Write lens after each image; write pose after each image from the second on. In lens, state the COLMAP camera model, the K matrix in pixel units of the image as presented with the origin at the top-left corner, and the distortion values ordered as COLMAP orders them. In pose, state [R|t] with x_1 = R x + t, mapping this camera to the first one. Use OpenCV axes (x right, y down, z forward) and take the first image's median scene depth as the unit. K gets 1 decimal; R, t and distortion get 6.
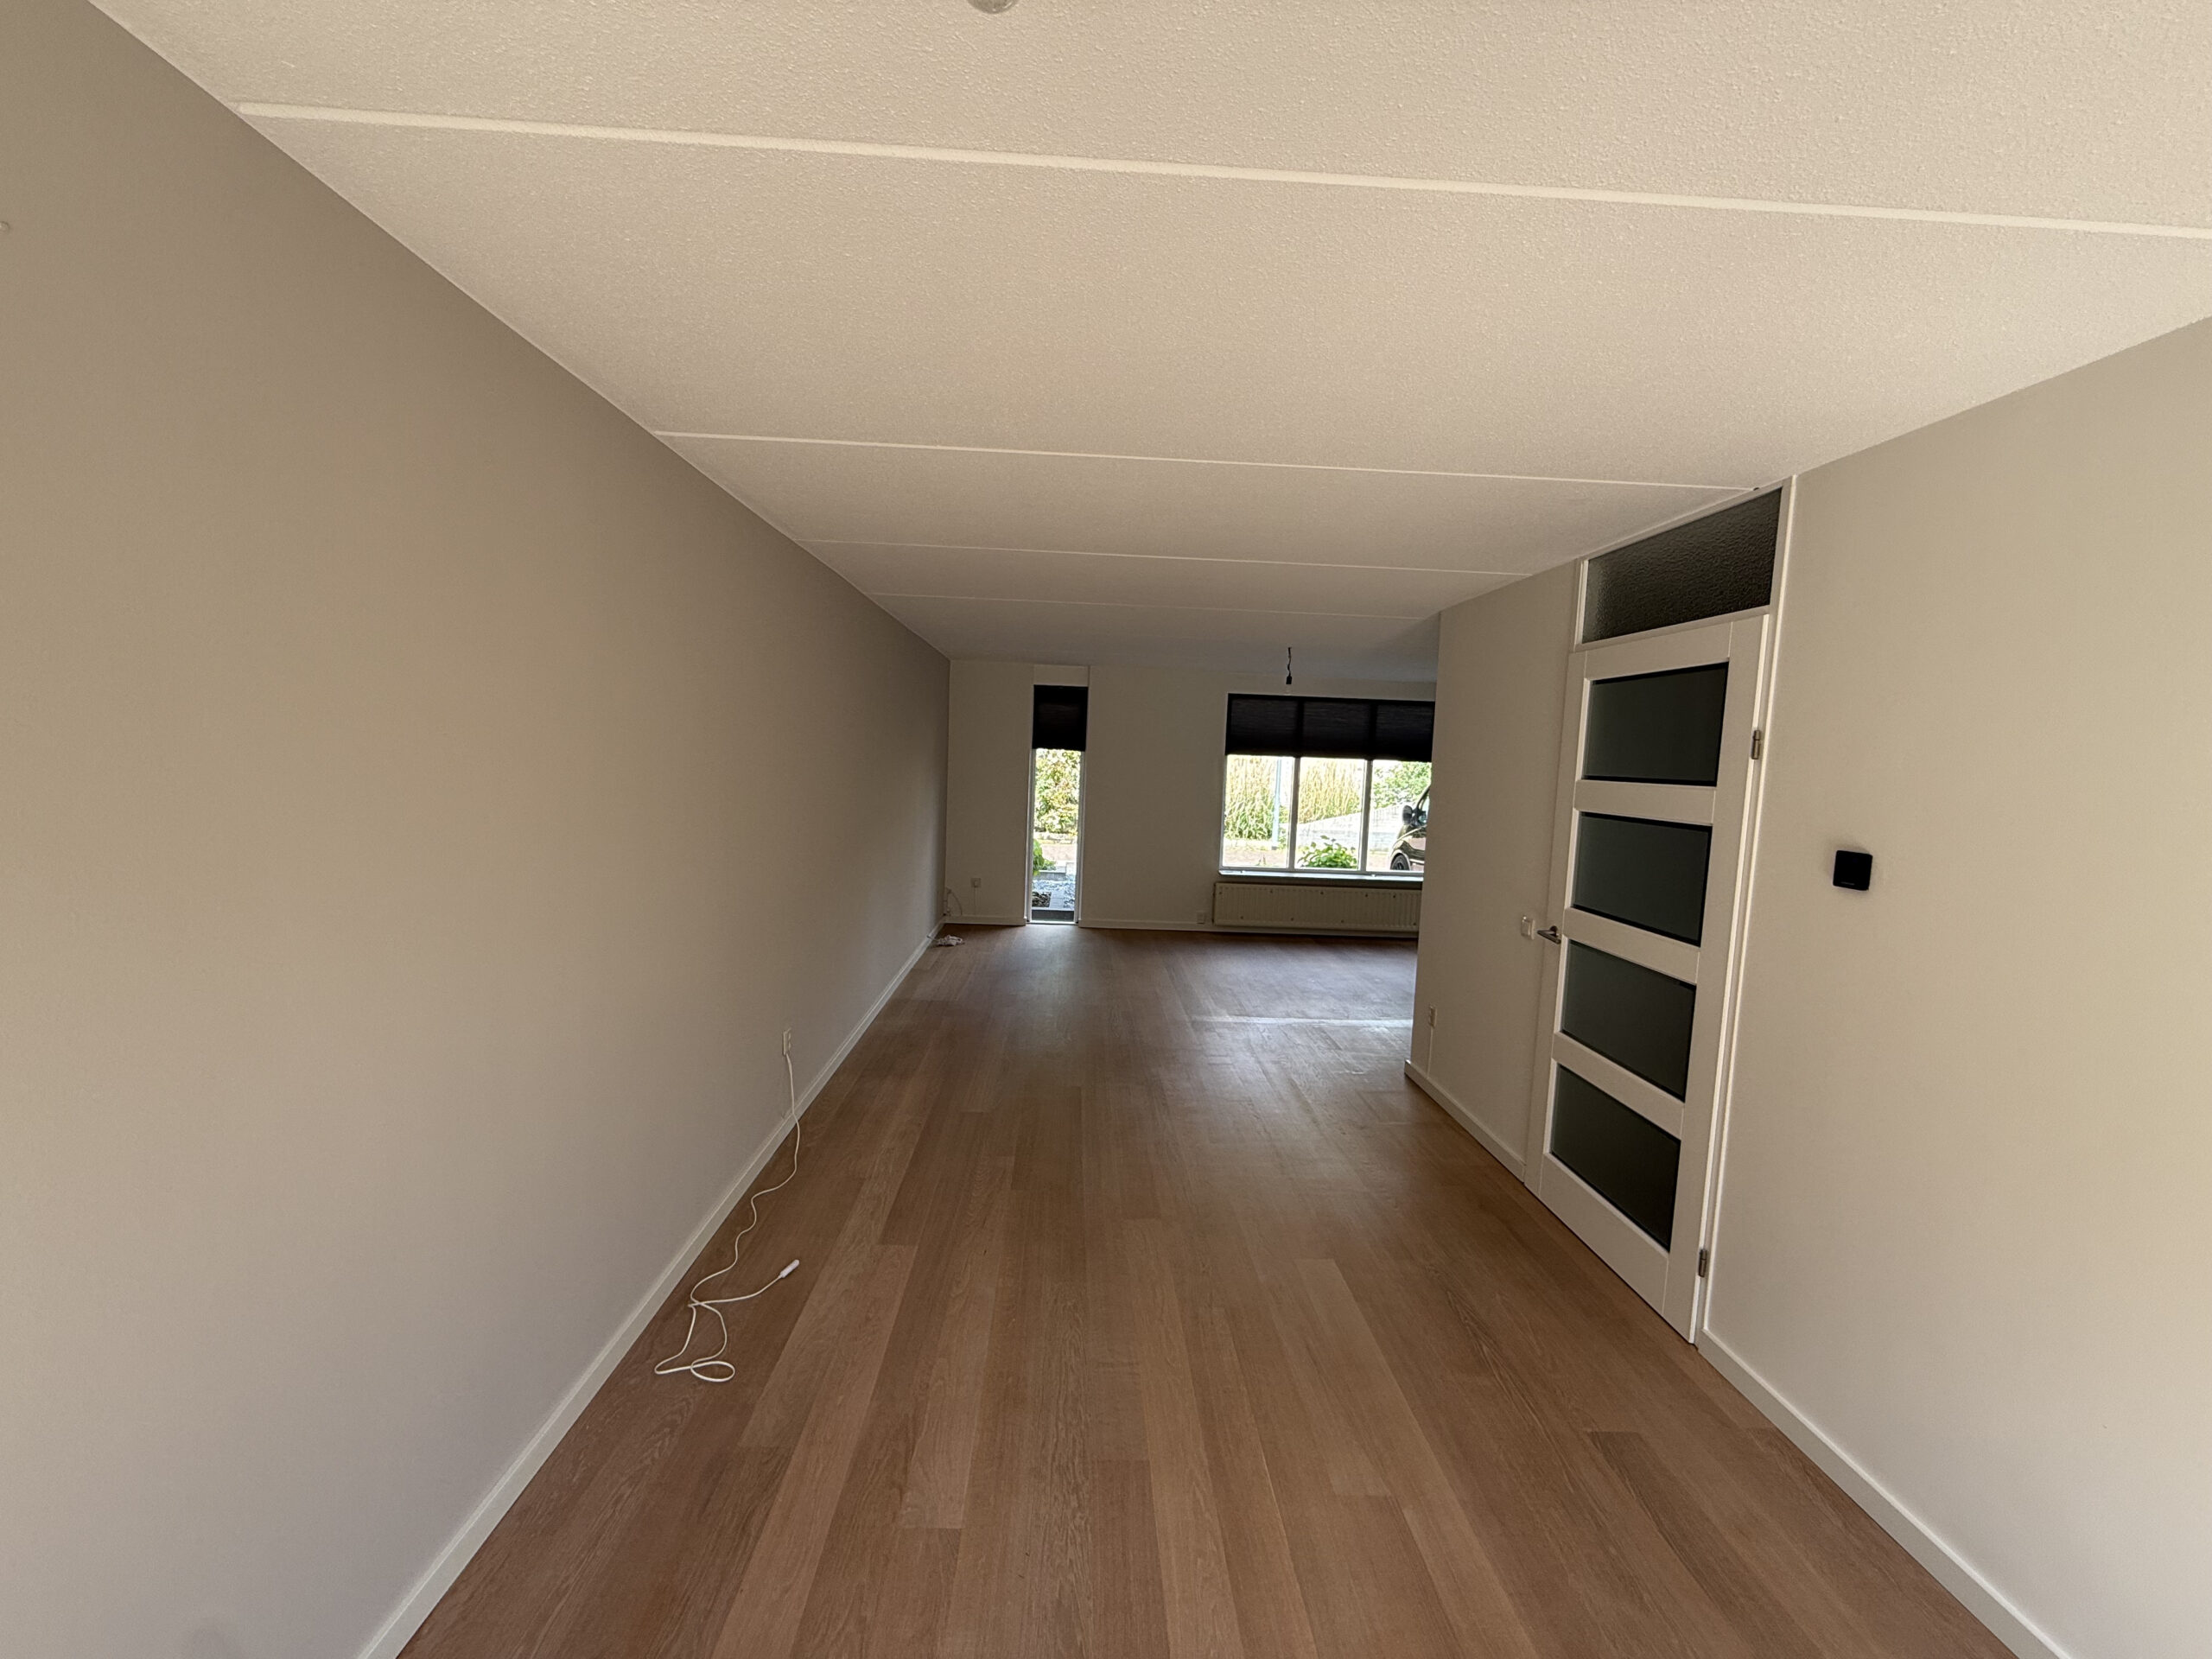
lens RADIAL K [[881.6, 0, 1099.8], [0, 881.6, 828.5], [0, 0, 1]] dist [0.000259, -0.000136]
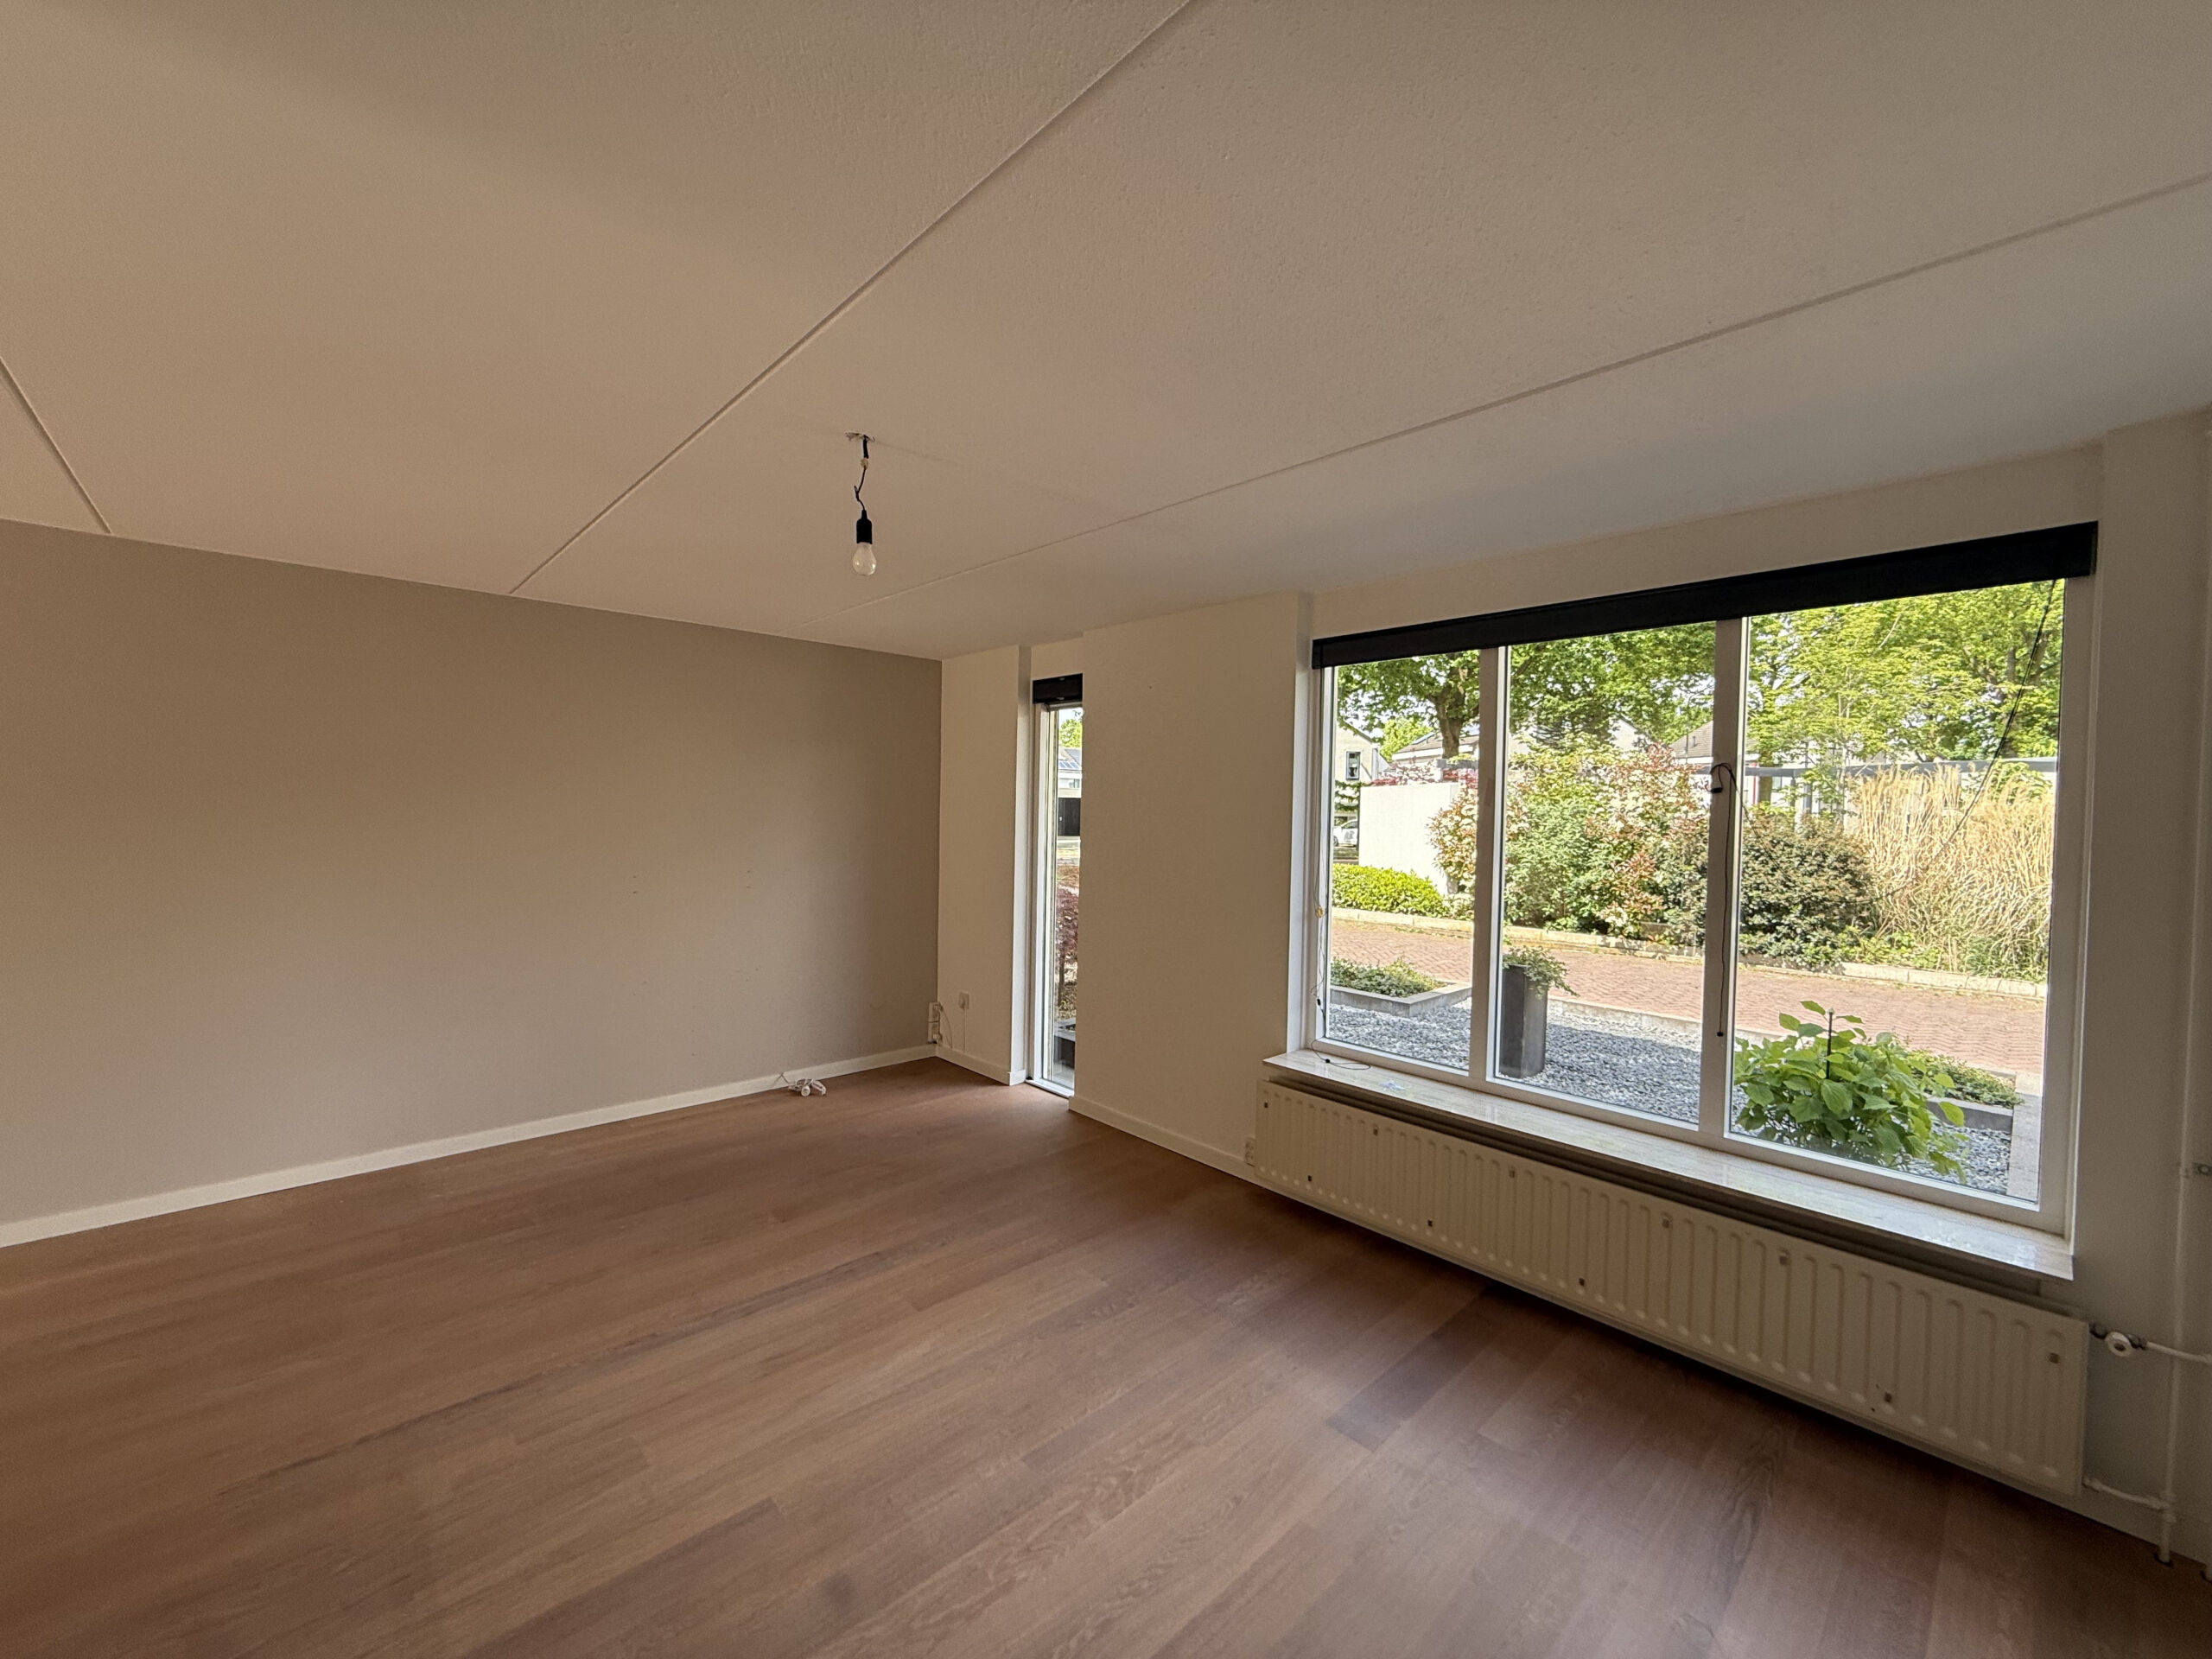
lens RADIAL K [[880.5, 0, 1099.0], [0, 880.5, 829.7], [0, 0, 1]] dist [0.000289, -0.000163]
pose [[0.656121, -0.008682, -0.754606, 1.301178], [-0.057572, 0.996444, -0.061522, -0.089516], [0.752457, 0.083810, 0.653288, 2.091045]]
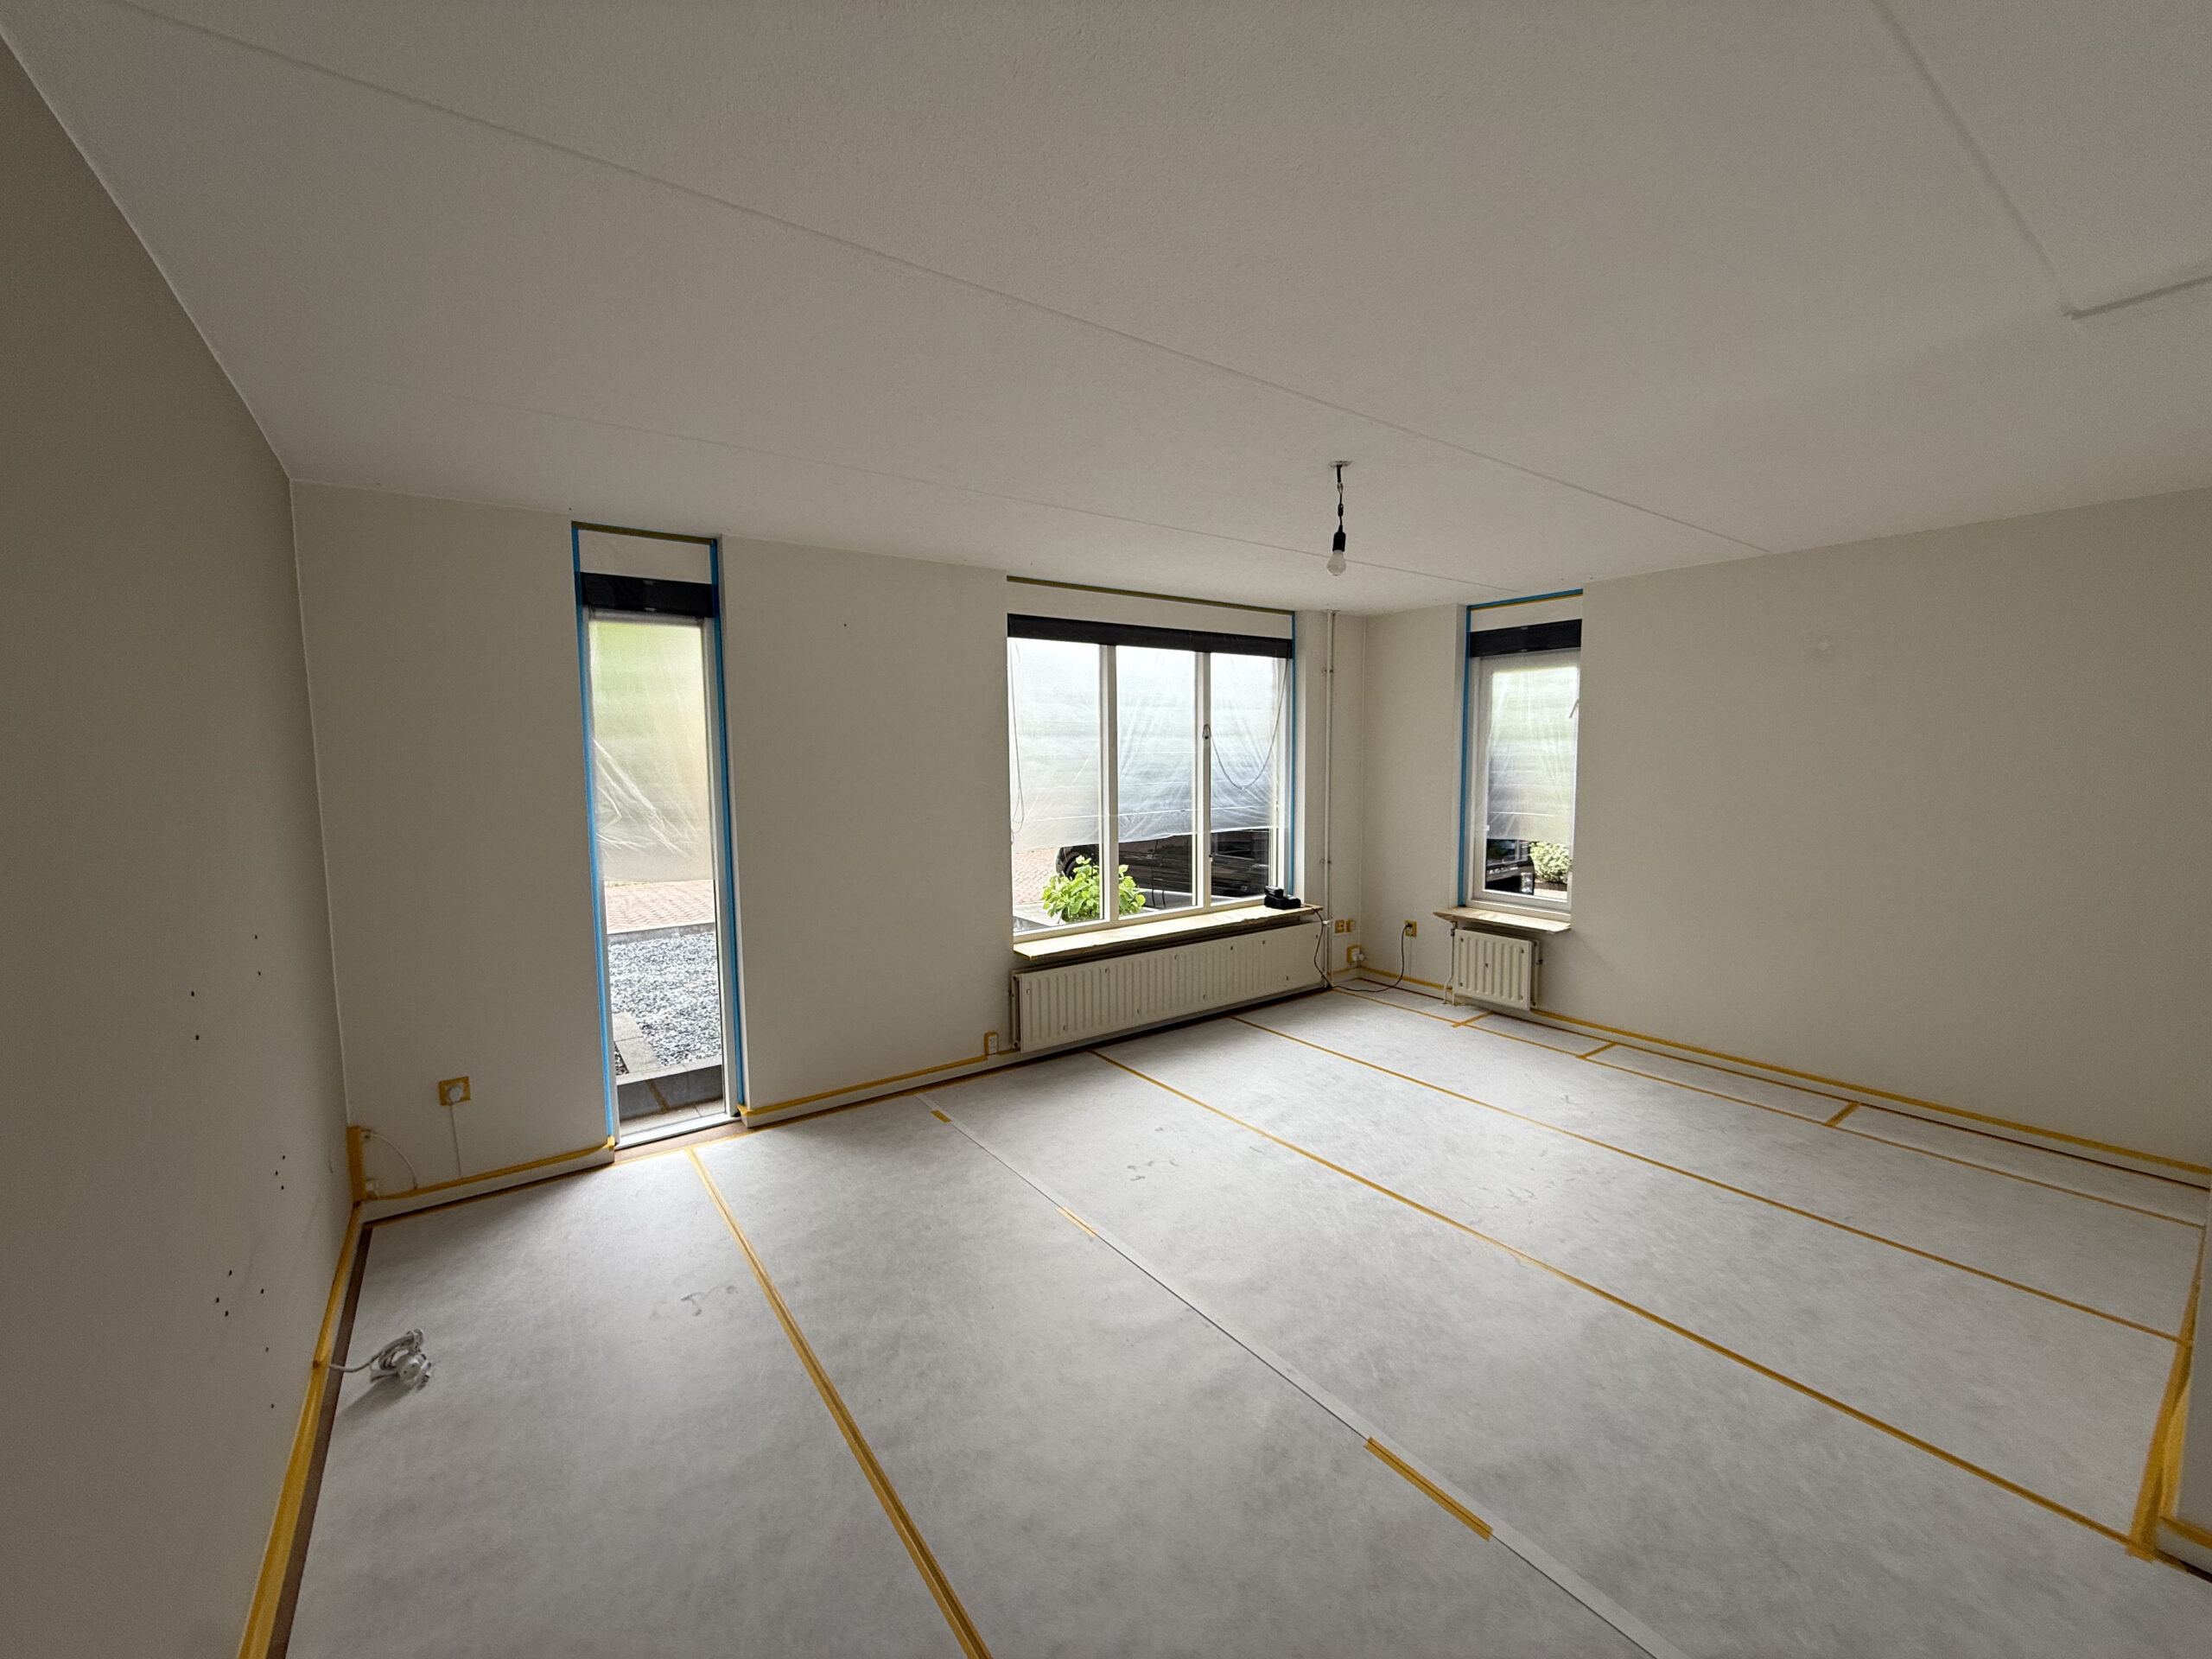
lens RADIAL K [[877.3, 0, 1099.7], [0, 877.3, 827.2], [0, 0, 1]] dist [0.000707, -0.000111]
pose [[0.832166, -0.096076, 0.546141, -0.336853], [0.089838, 0.995224, 0.038189, -0.131735], [-0.547201, 0.017285, 0.836823, 1.715950]]
